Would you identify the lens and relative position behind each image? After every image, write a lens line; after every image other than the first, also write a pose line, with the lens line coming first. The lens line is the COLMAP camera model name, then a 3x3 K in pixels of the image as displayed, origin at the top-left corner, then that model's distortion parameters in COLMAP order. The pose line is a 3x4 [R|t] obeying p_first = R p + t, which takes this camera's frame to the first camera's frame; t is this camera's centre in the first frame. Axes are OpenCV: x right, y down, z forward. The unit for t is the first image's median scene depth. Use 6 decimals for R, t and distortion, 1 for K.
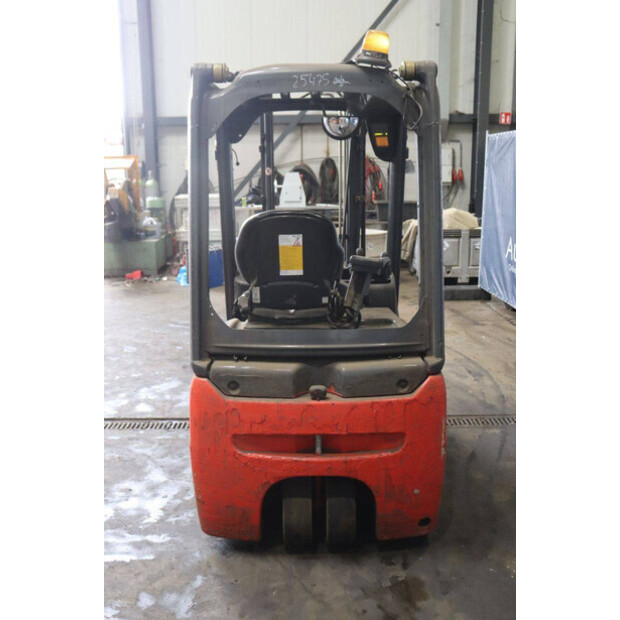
lens RADIAL K [[594.7, 0, 290.5], [0, 594.7, 315.6], [0, 0, 1]] dist [-0.052034, 0.000000]
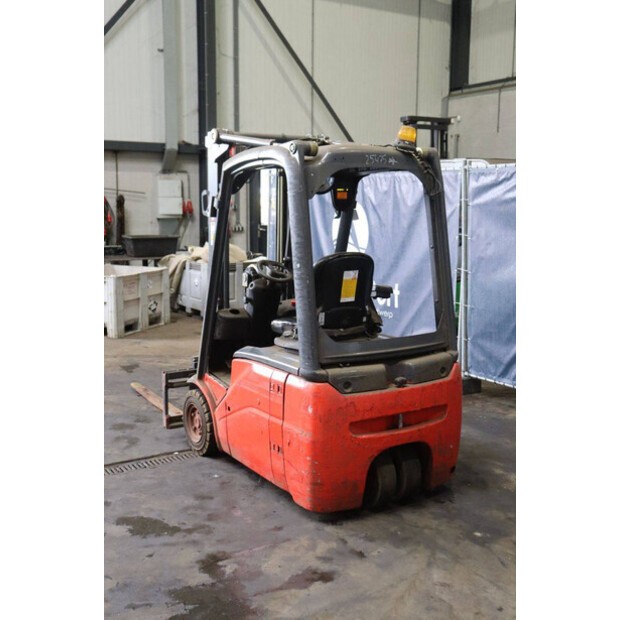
lens RADIAL K [[717.1, 0, 269.5], [0, 717.1, 327.3], [0, 0, 1]] dist [-0.003482, 0.000000]
pose [[0.860291, -0.076825, 0.503981, -1.013453], [0.105155, 0.994062, -0.027967, 0.015677], [-0.498840, 0.077056, 0.863262, -0.292523]]
